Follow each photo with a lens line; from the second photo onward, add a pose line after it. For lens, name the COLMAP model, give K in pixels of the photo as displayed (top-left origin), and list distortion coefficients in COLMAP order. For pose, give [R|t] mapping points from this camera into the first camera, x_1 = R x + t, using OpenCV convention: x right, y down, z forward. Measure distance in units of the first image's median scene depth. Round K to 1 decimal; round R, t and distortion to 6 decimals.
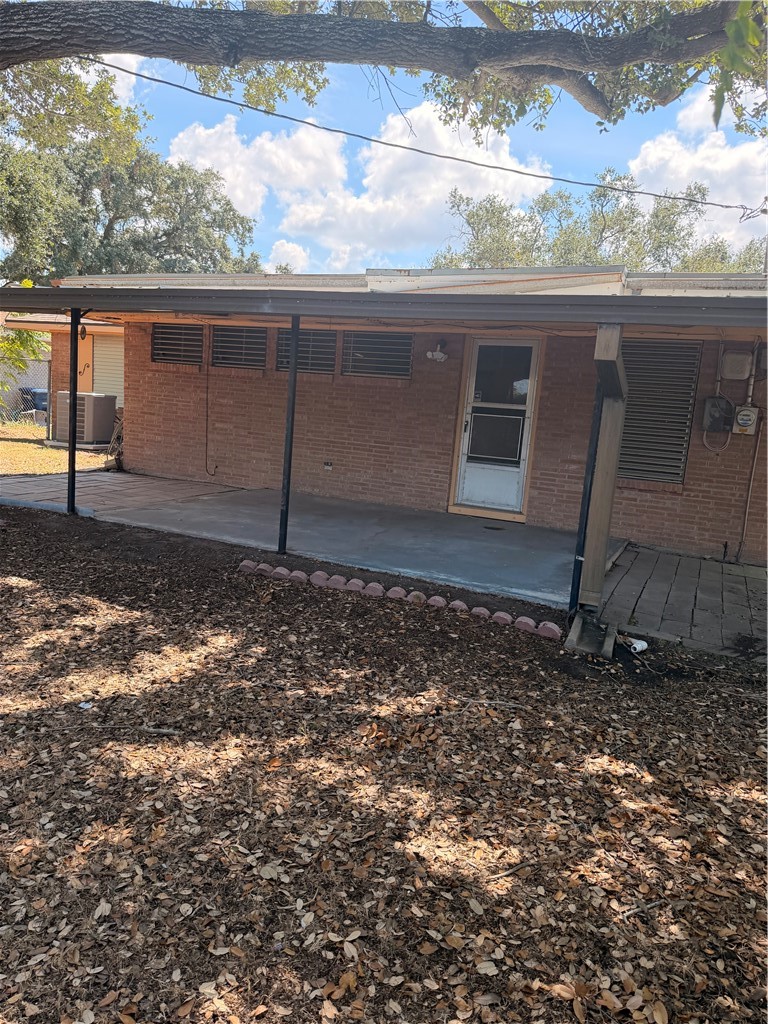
lens RADIAL K [[718.1, 0, 380.3], [0, 718.1, 513.0], [0, 0, 1]] dist [0.163573, -0.288855]
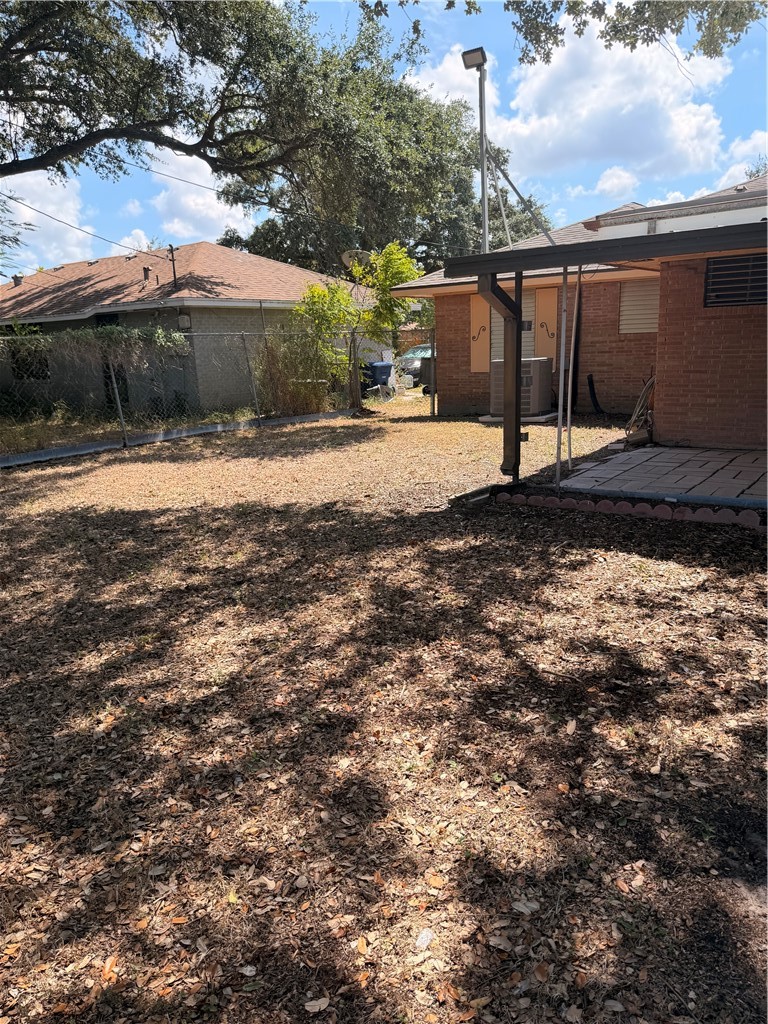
lens RADIAL K [[724.6, 0, 382.8], [0, 724.6, 509.1], [0, 0, 1]] dist [0.107198, -0.177679]
pose [[0.978068, -0.068402, -0.196733, -0.506051], [0.081343, 0.994970, 0.058461, -0.059166], [0.191744, -0.073181, 0.978713, 0.111708]]
